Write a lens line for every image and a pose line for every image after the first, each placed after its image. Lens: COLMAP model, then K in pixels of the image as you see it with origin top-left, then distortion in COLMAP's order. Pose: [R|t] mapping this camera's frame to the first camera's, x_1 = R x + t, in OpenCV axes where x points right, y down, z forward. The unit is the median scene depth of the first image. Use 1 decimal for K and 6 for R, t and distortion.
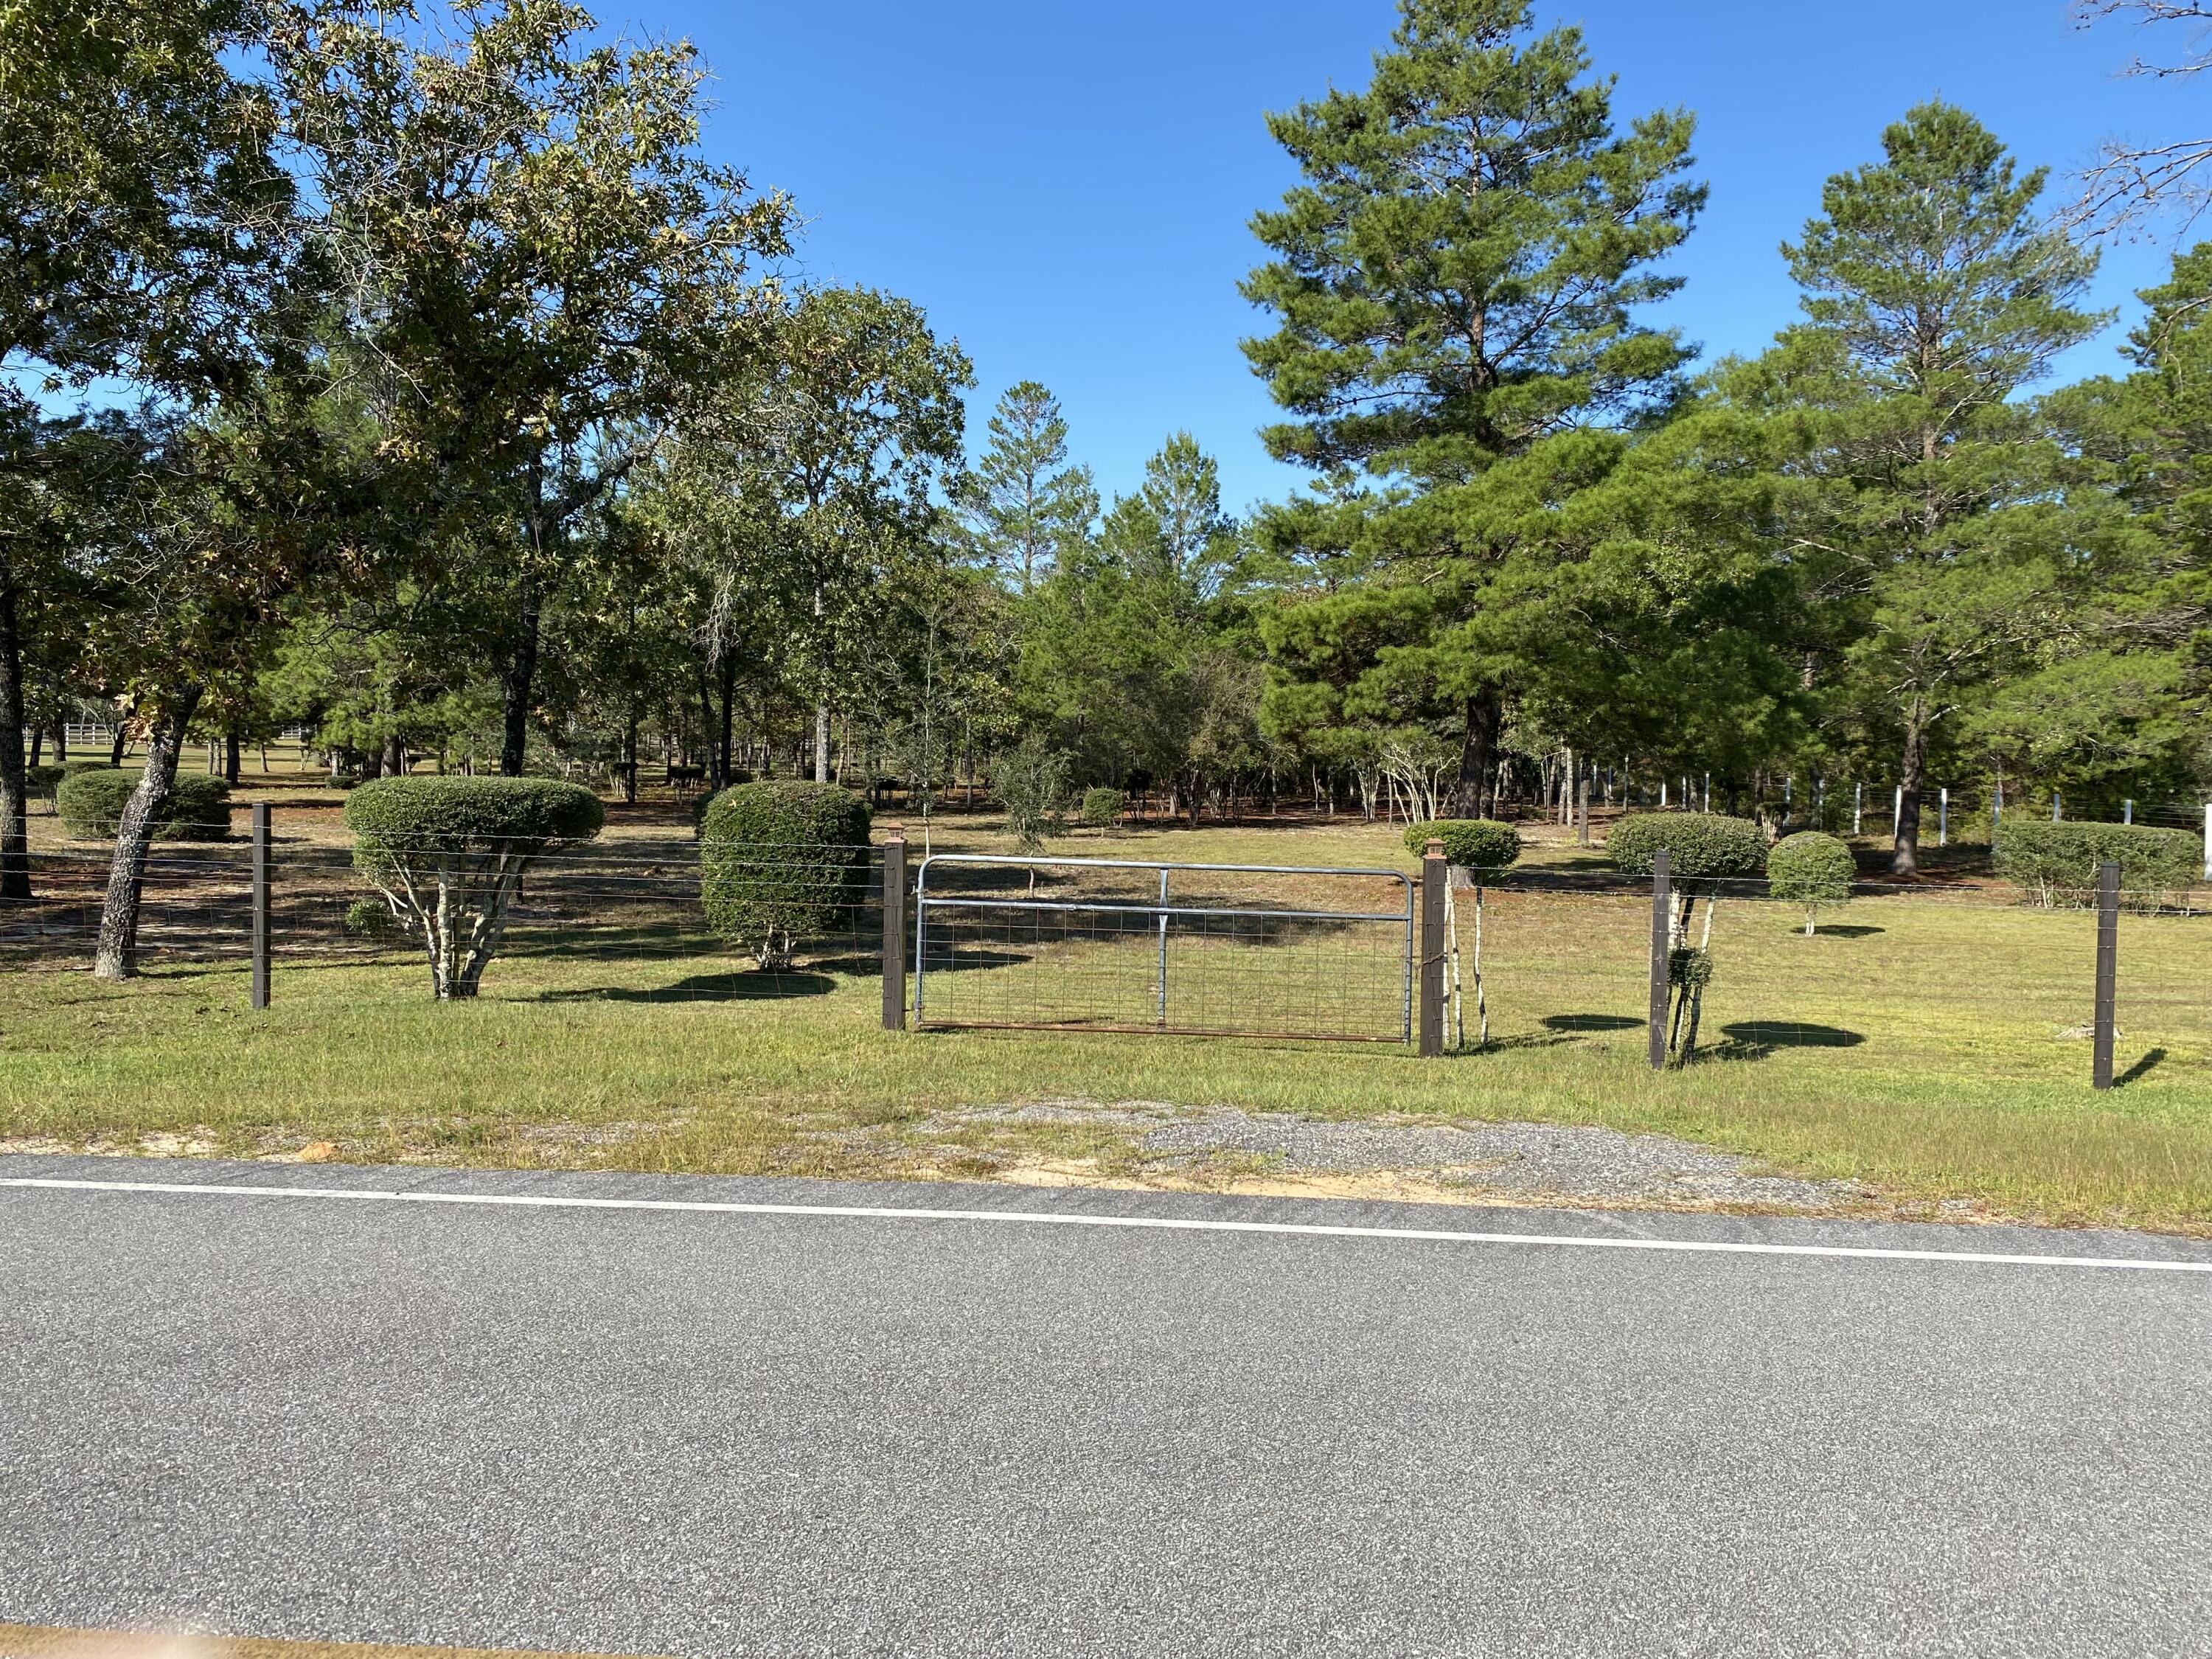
lens RADIAL K [[1611.7, 0, 1125.2], [0, 1611.7, 802.8], [0, 0, 1]] dist [0.028500, -0.113895]
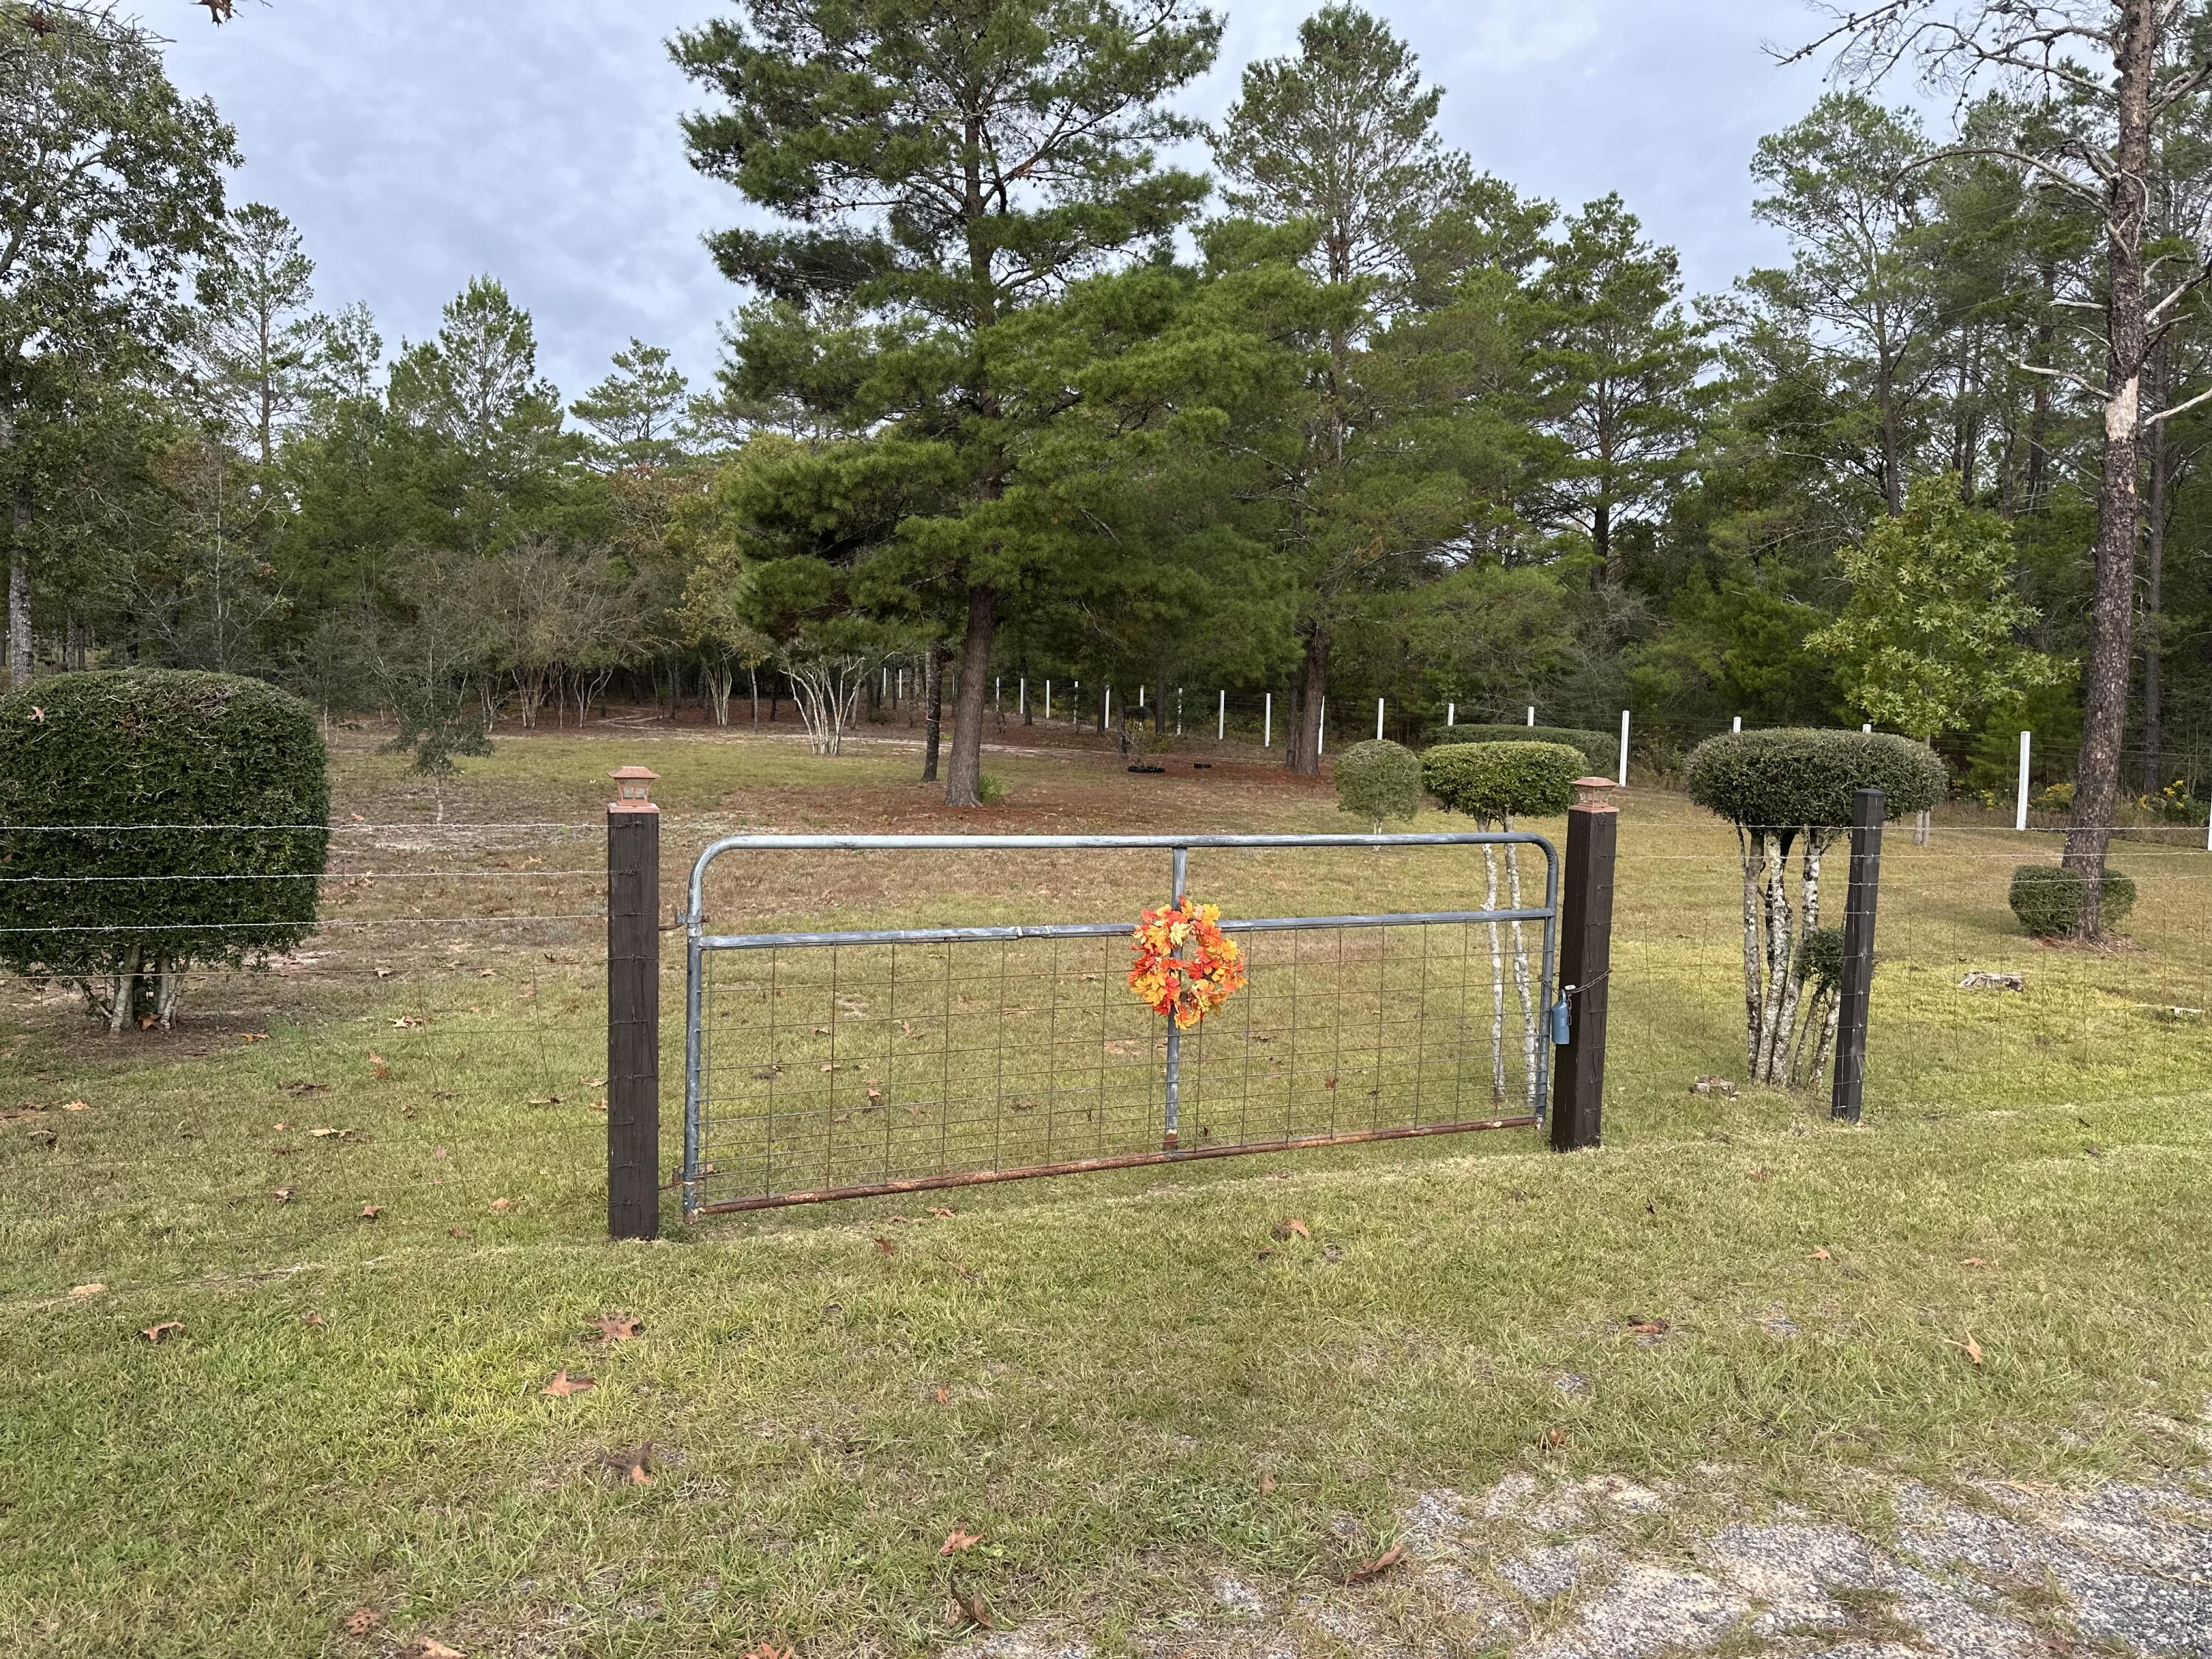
lens RADIAL K [[1579.4, 0, 1110.9], [0, 1579.4, 771.0], [0, 0, 1]] dist [0.005711, 0.000007]
pose [[0.901891, -0.017669, 0.431602, -0.049274], [-0.000123, 0.999153, 0.041161, -0.001086], [-0.431964, -0.037176, 0.901124, 0.133430]]
